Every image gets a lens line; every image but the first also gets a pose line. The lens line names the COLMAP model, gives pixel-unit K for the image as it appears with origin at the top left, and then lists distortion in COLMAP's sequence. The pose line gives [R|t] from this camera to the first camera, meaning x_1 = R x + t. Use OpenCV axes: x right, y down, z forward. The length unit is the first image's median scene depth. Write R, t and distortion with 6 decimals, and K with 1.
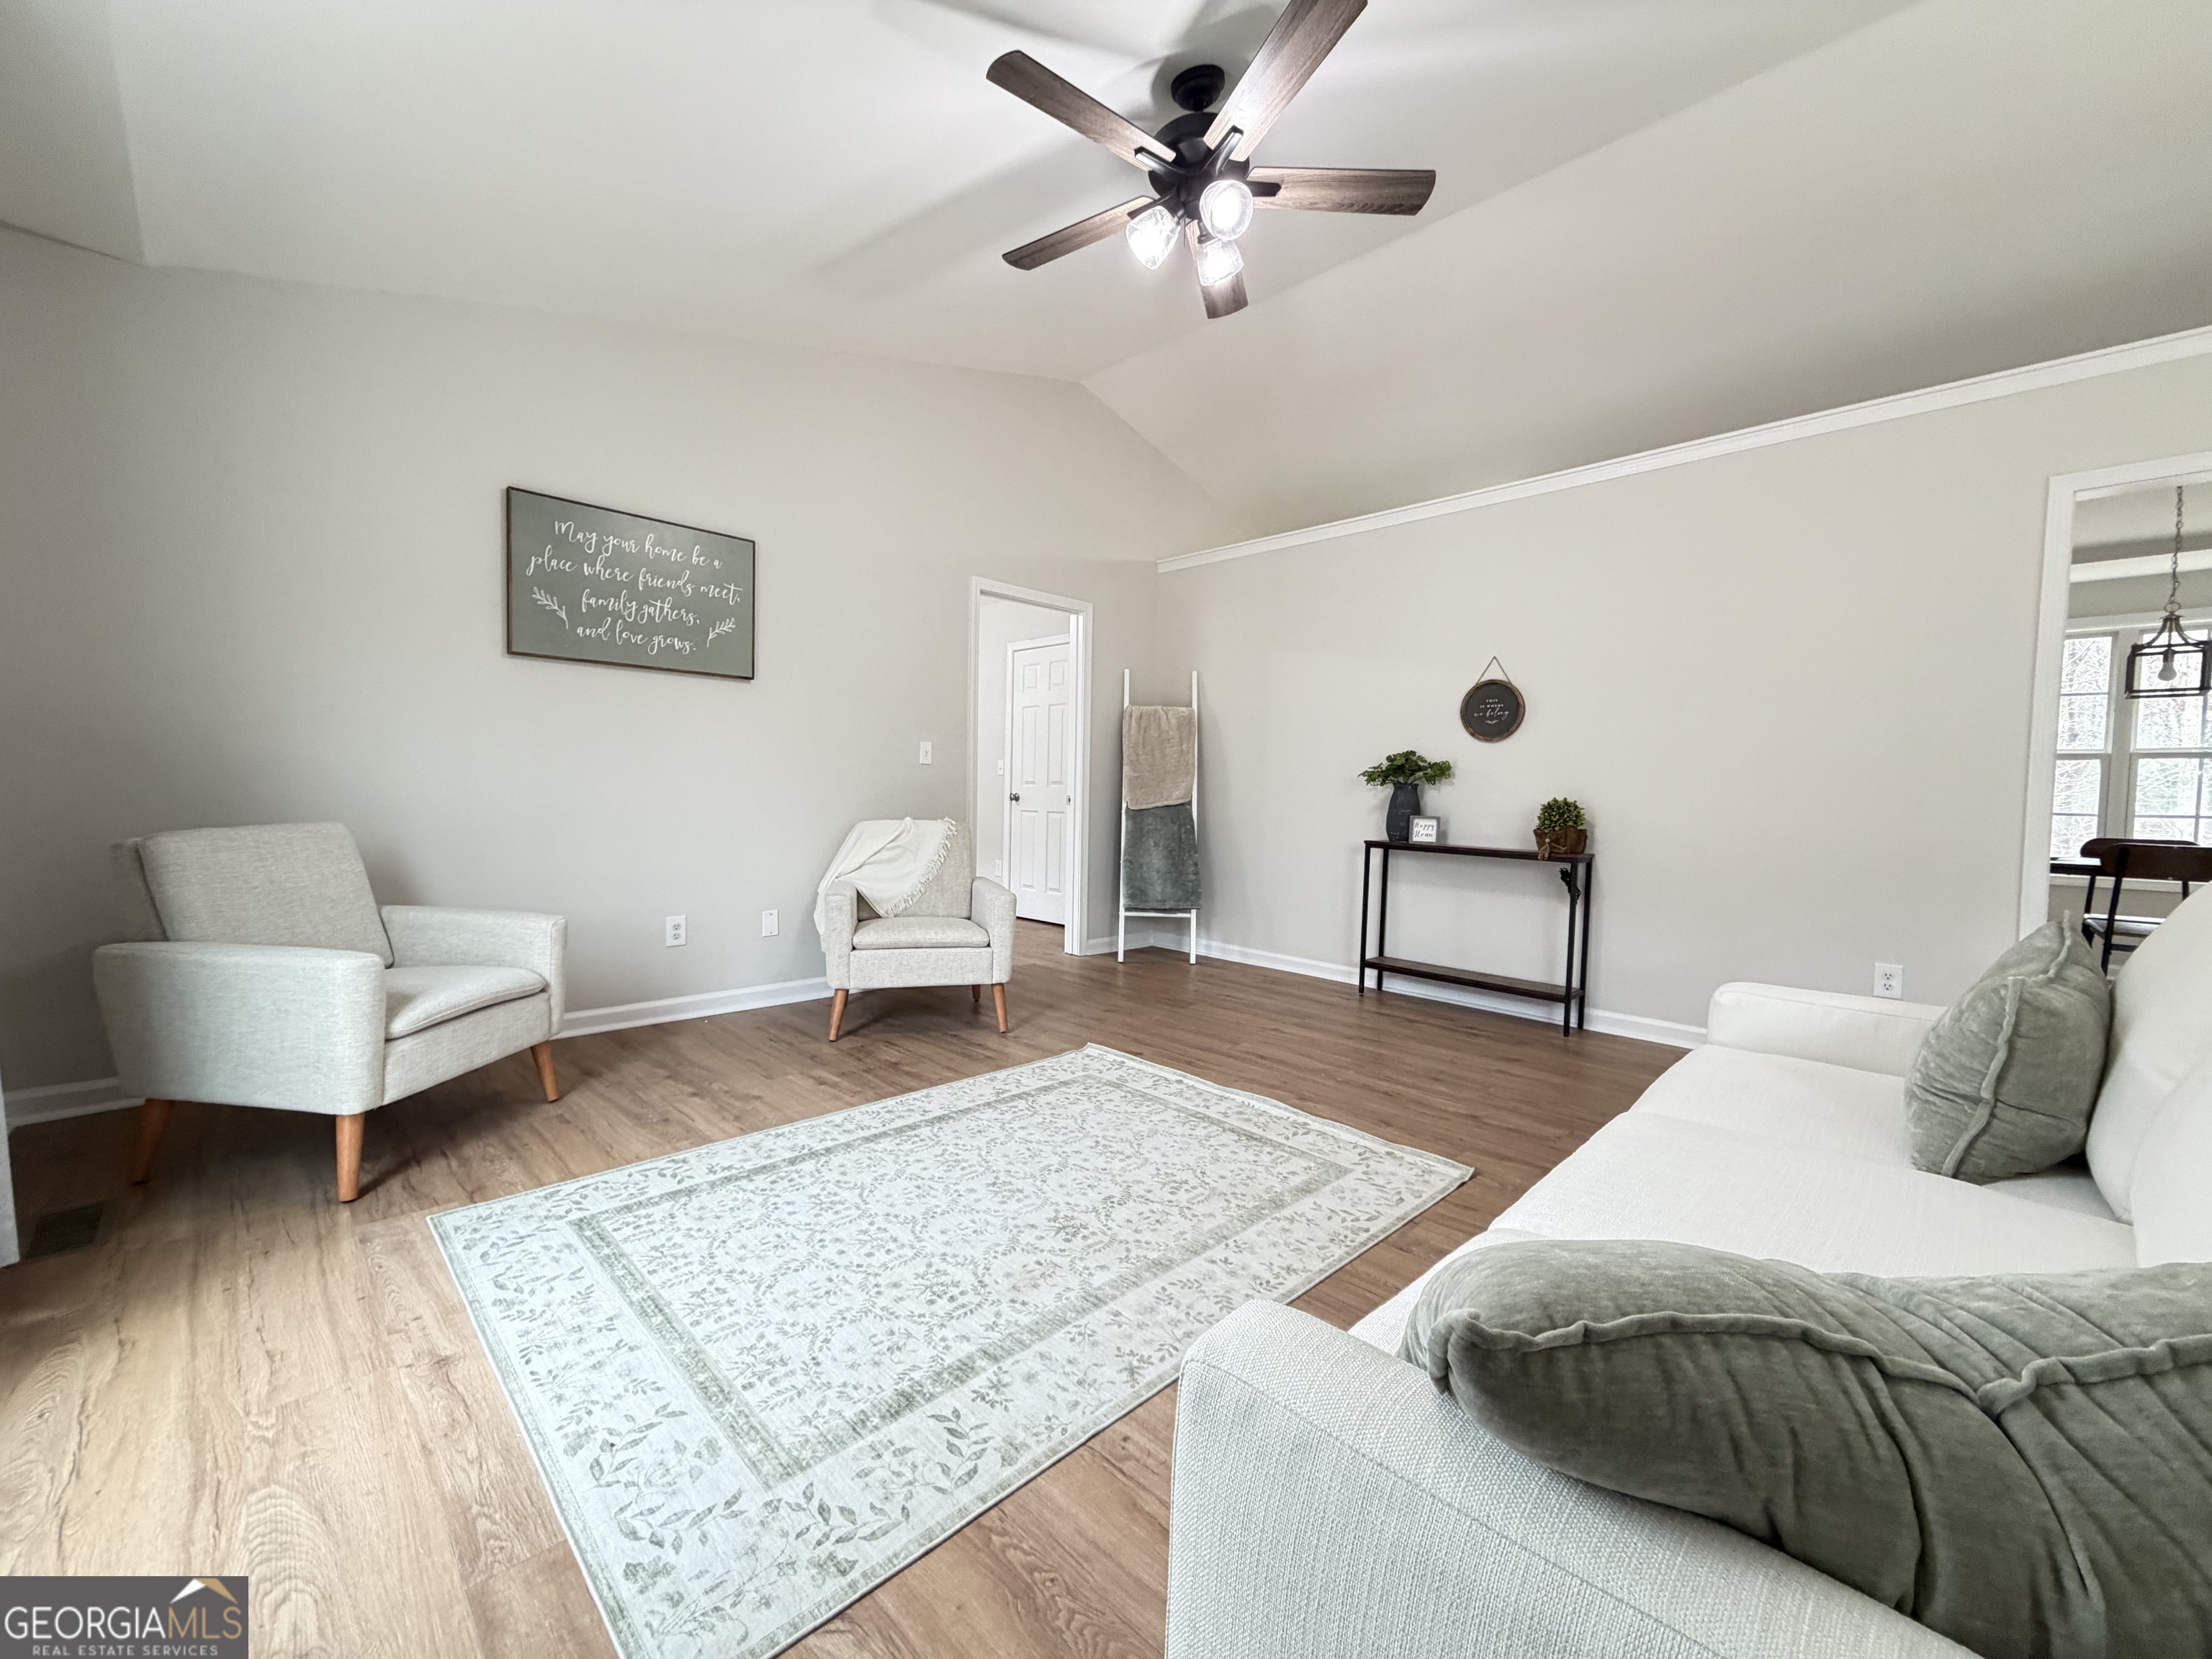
lens RADIAL K [[882.7, 0, 1101.6], [0, 882.7, 828.6], [0, 0, 1]] dist [0.003407, 0.000063]
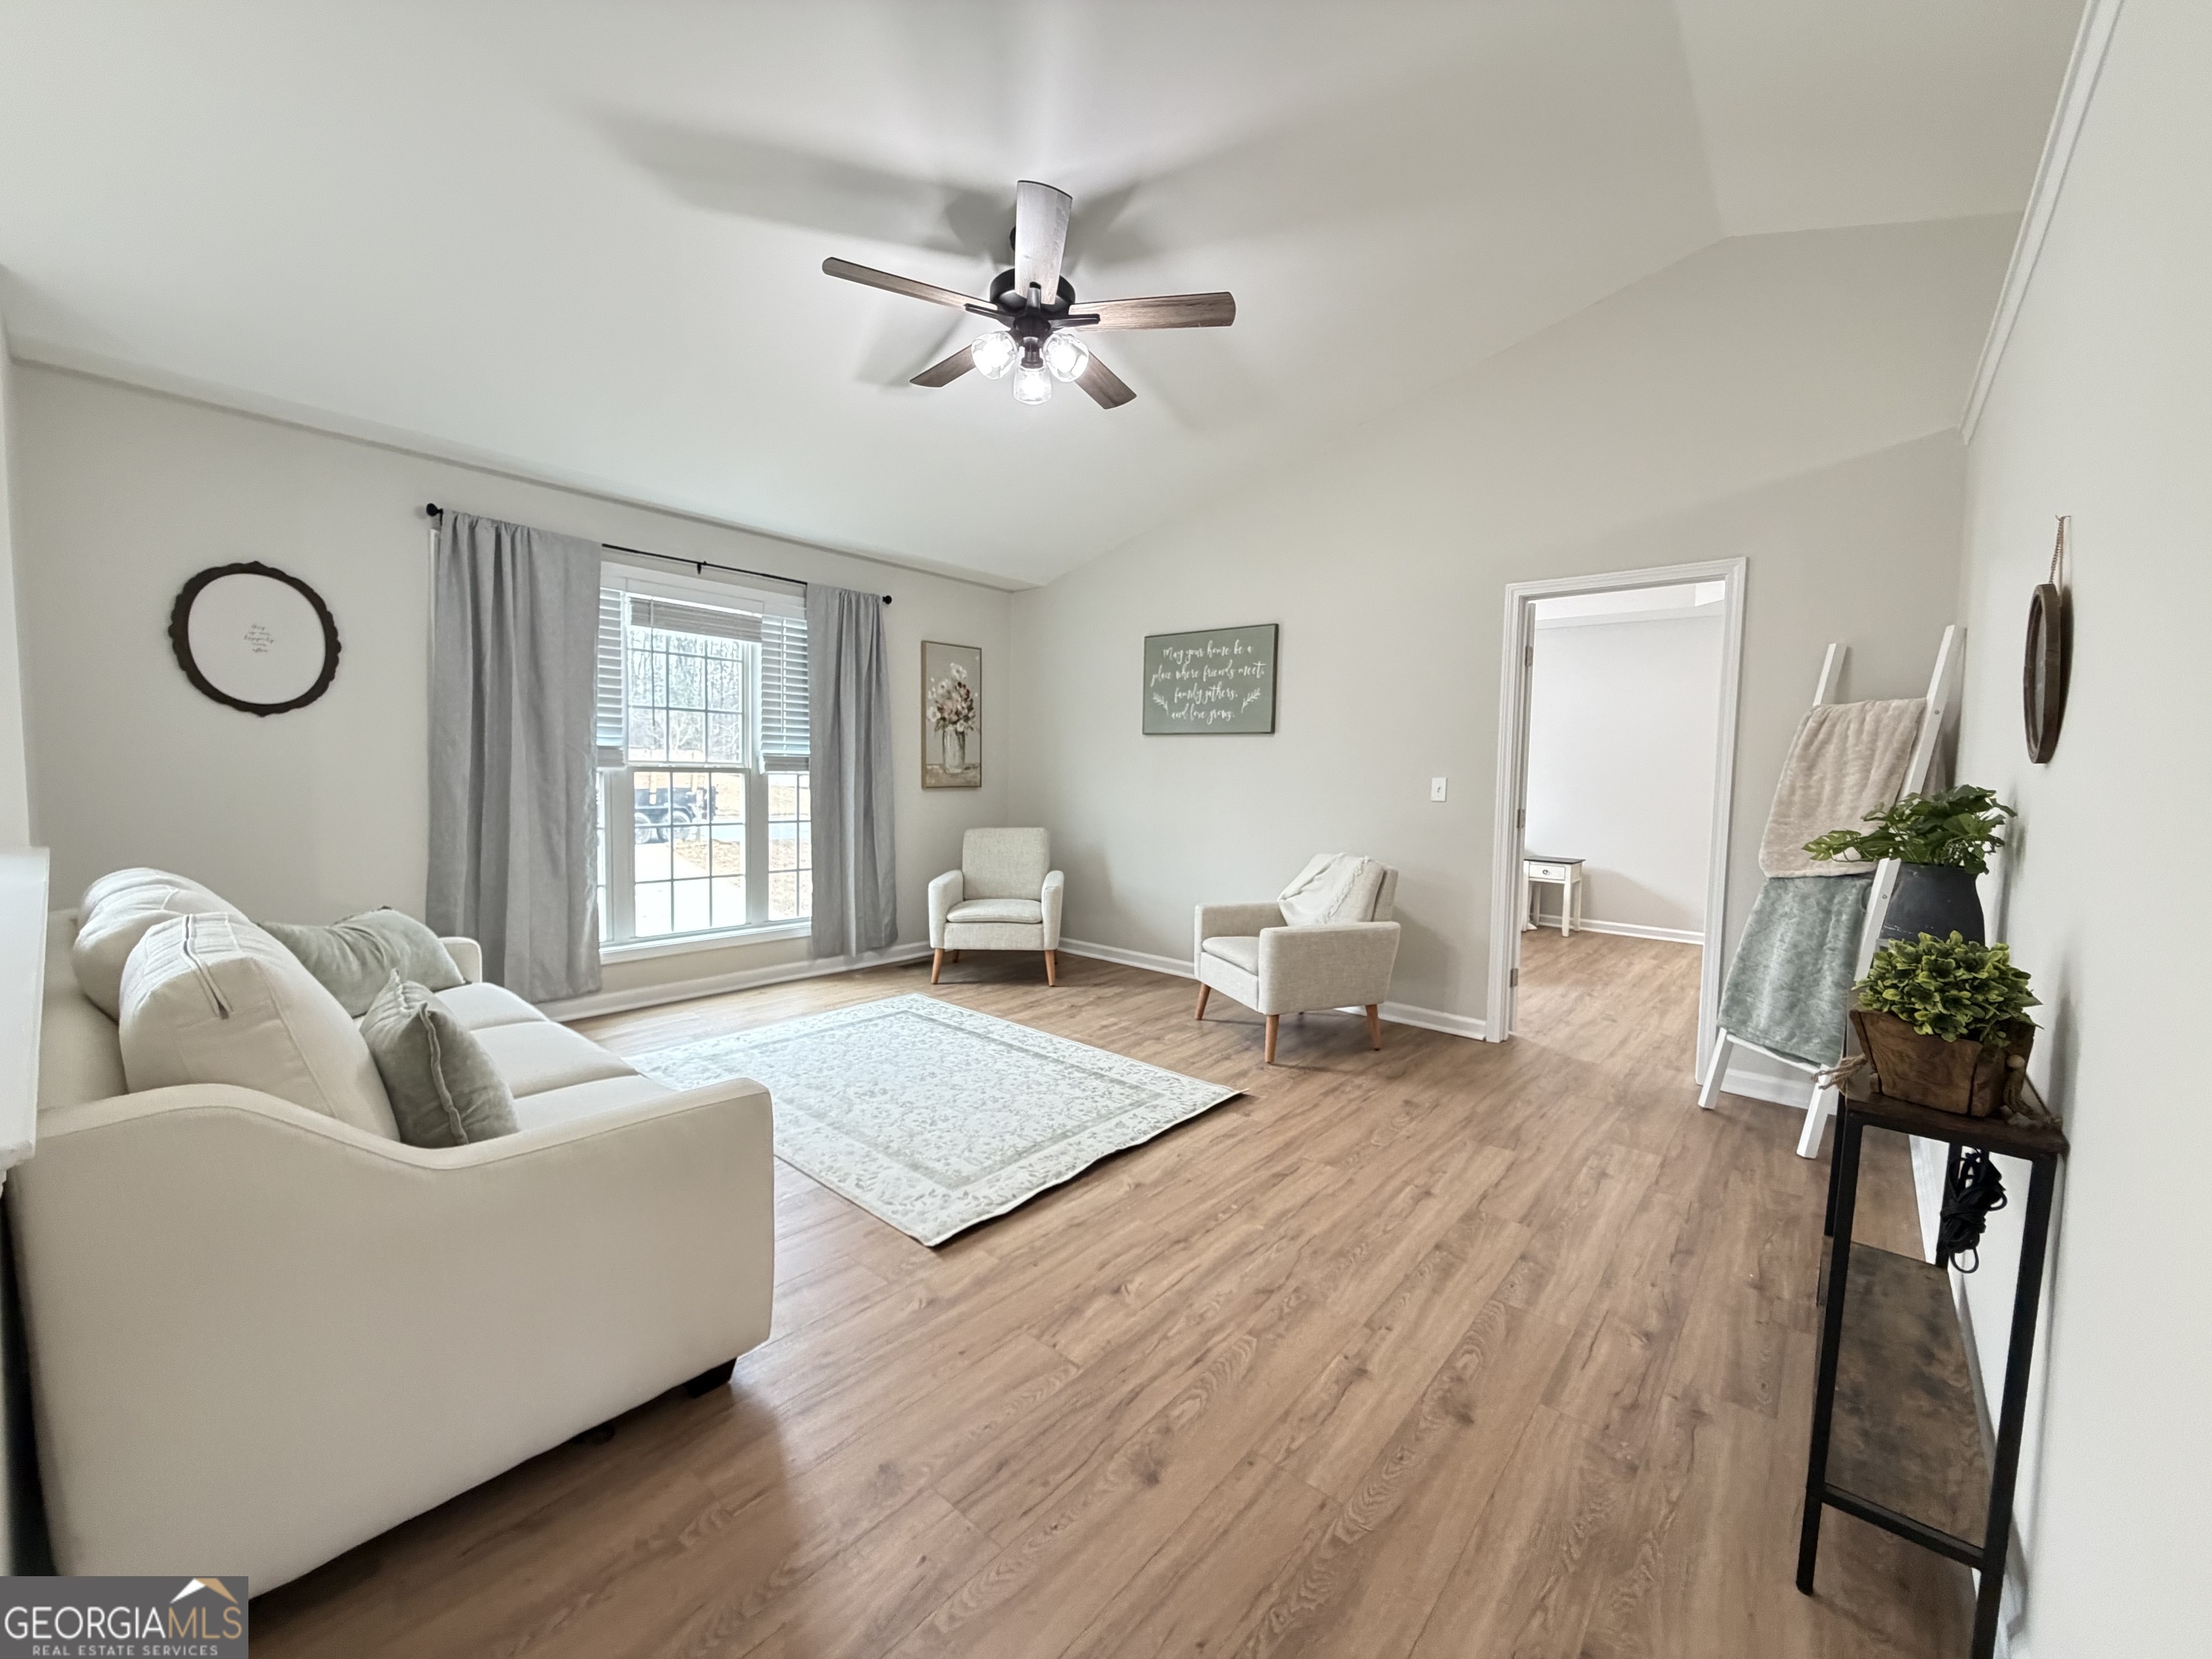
lens RADIAL K [[882.7, 0, 1101.9], [0, 882.7, 828.5], [0, 0, 1]] dist [0.003407, 0.000063]
pose [[0.079405, 0.048655, -0.995654, 1.143567], [-0.062555, 0.997083, 0.043736, -0.099166], [0.994878, 0.058810, 0.082217, 0.894492]]
